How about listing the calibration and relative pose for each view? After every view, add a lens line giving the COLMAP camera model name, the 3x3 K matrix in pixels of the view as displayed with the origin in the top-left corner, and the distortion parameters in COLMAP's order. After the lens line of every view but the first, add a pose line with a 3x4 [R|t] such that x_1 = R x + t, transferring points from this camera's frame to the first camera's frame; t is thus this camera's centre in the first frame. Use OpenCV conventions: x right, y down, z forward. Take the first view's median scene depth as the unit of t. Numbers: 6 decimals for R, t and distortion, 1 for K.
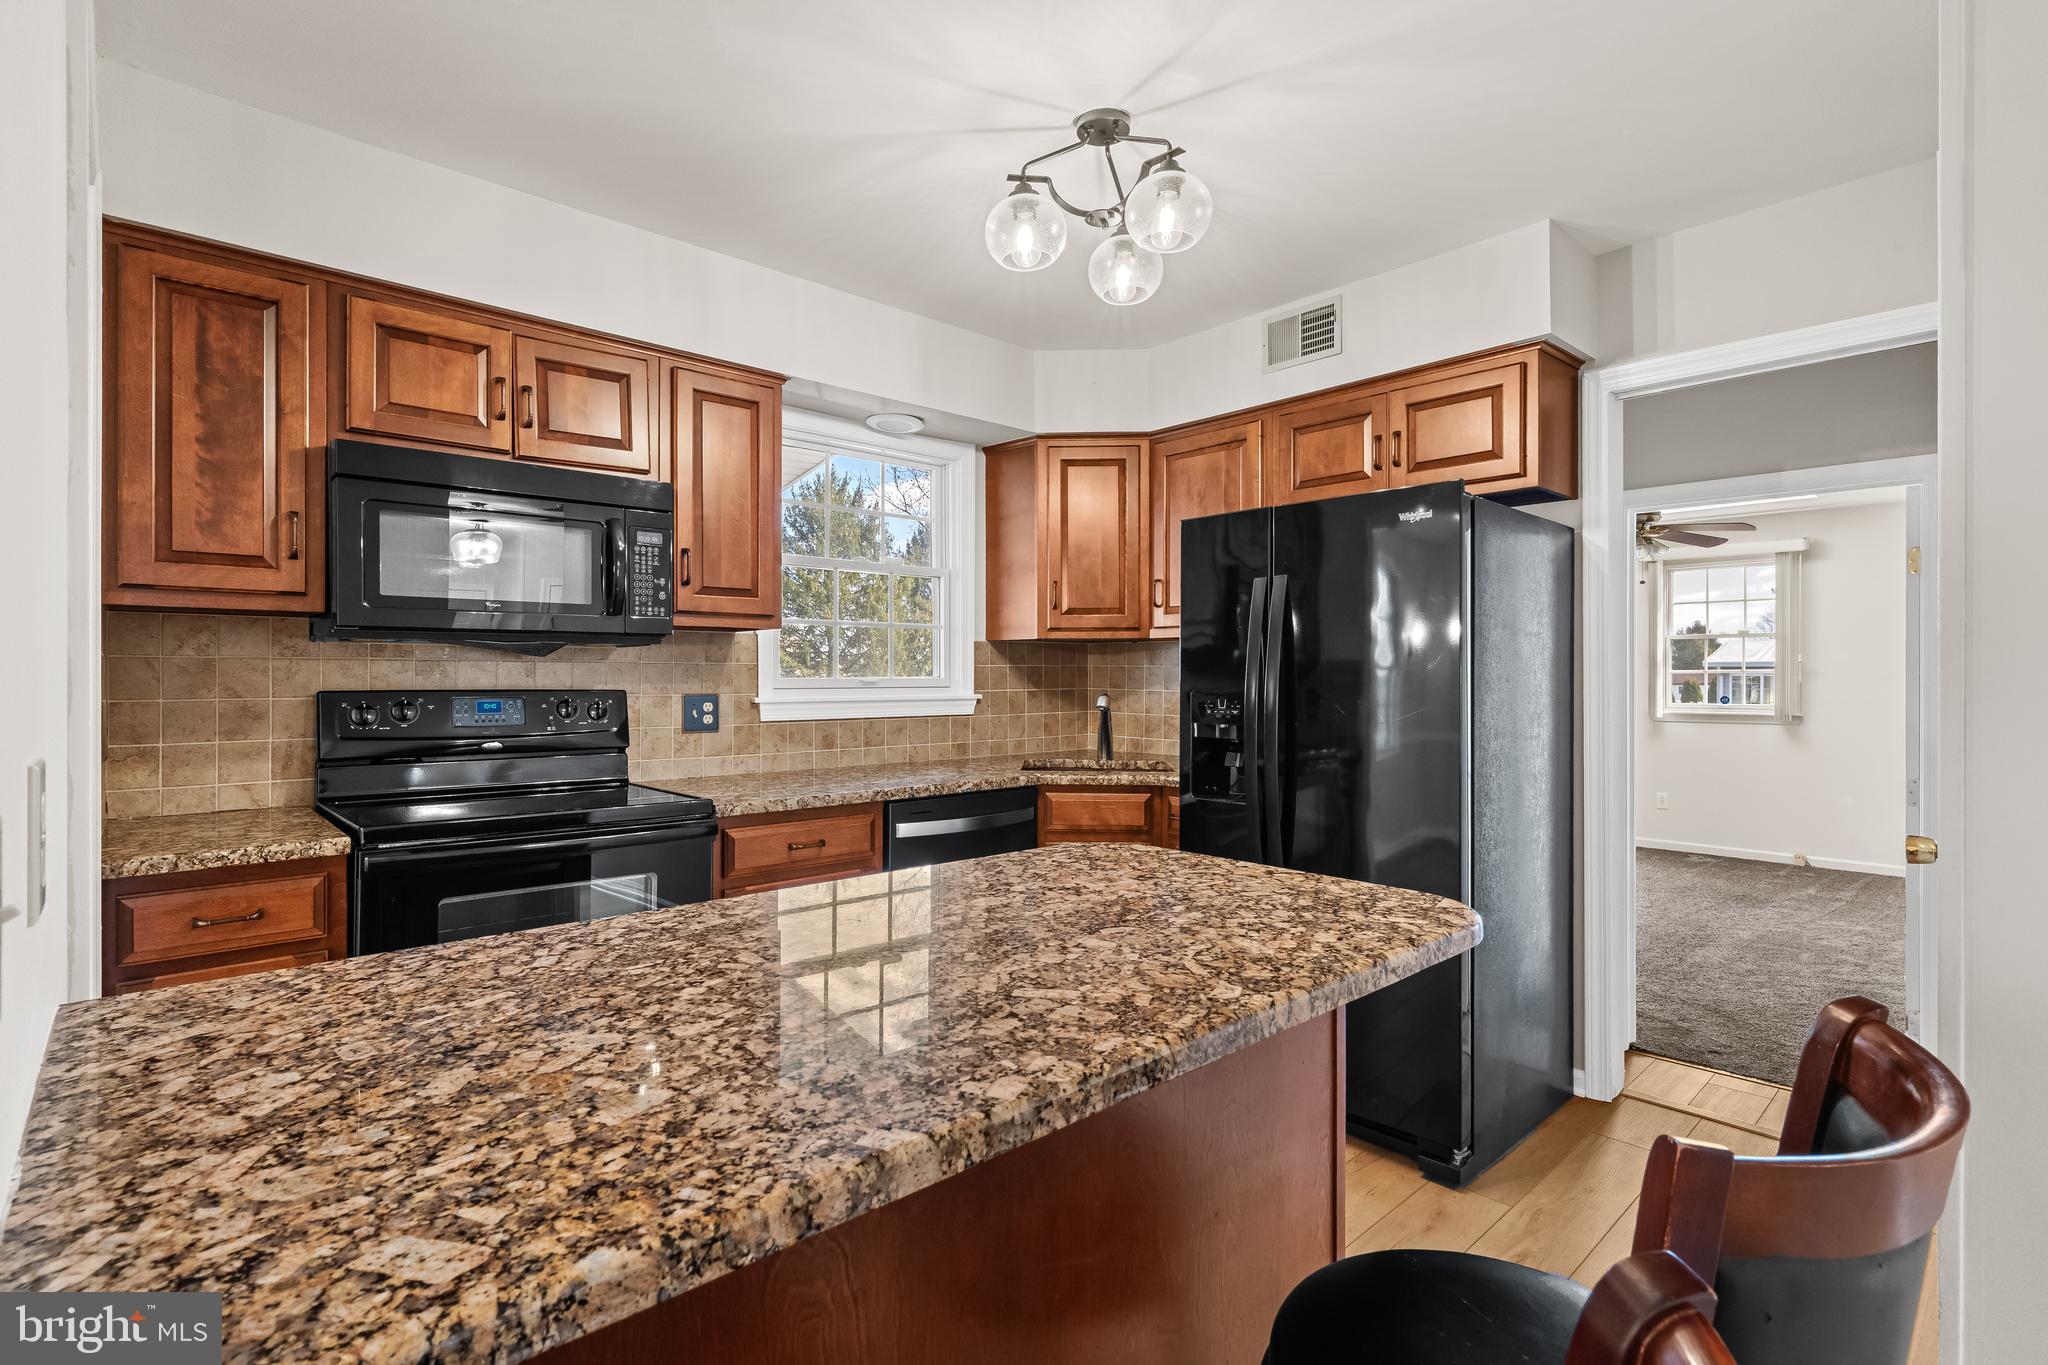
lens RADIAL K [[968.8, 0, 1018.8], [0, 968.8, 673.6], [0, 0, 1]] dist [-0.000885, -0.000063]
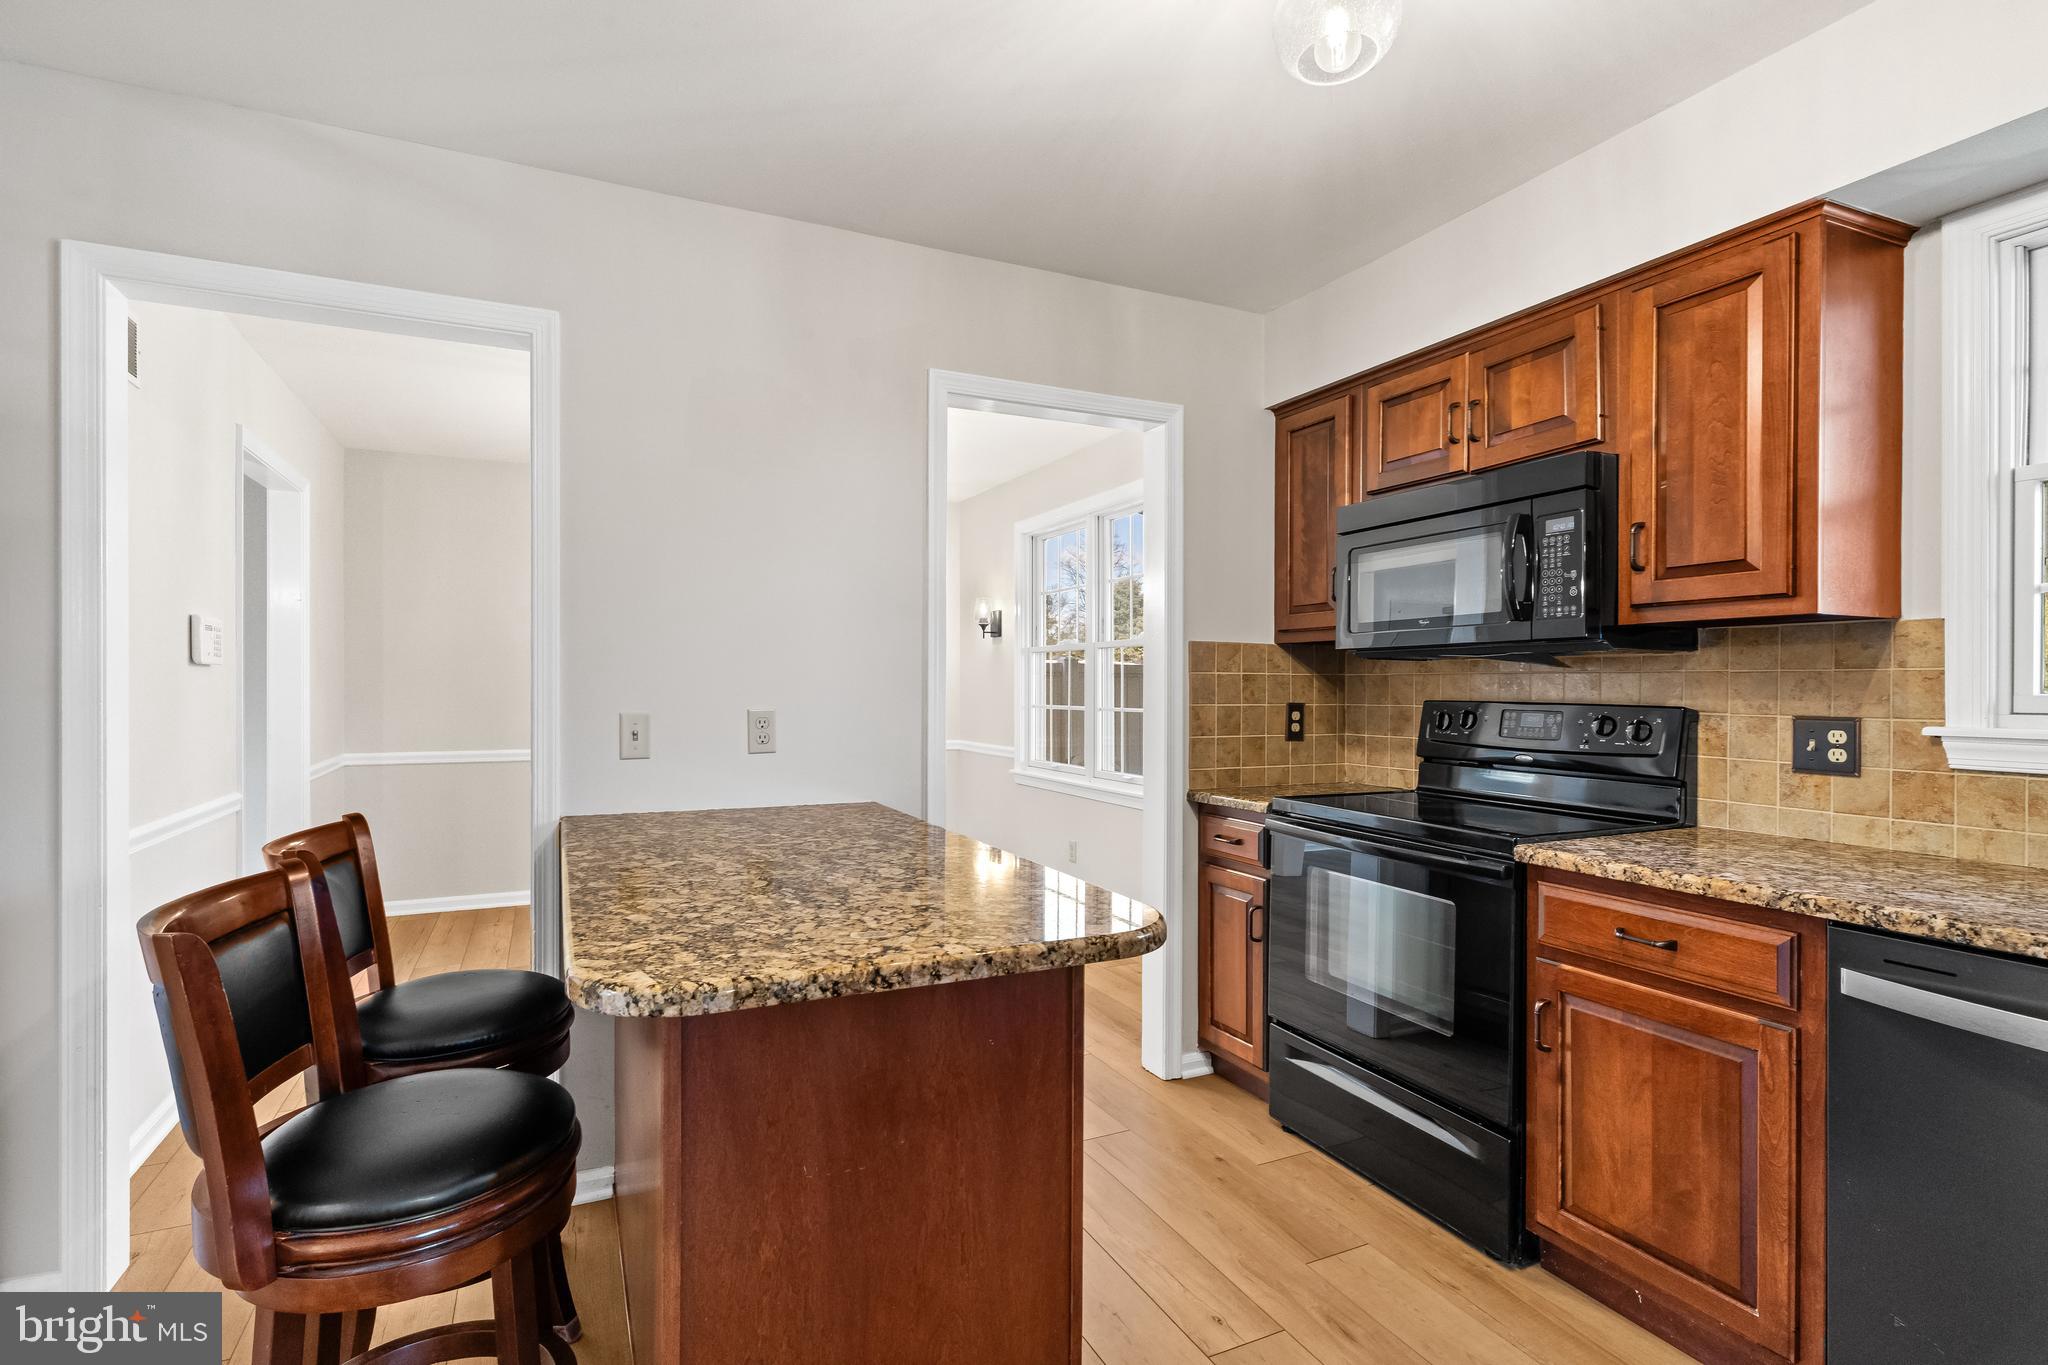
lens RADIAL K [[976.3, 0, 1009.5], [0, 976.3, 689.7], [0, 0, 1]] dist [0.003174, 0.000659]
pose [[-0.298549, 0.000633, -0.954394, 0.592884], [-0.002890, 0.999995, 0.001567, 0.003816], [0.954390, 0.003226, -0.298546, 0.821026]]
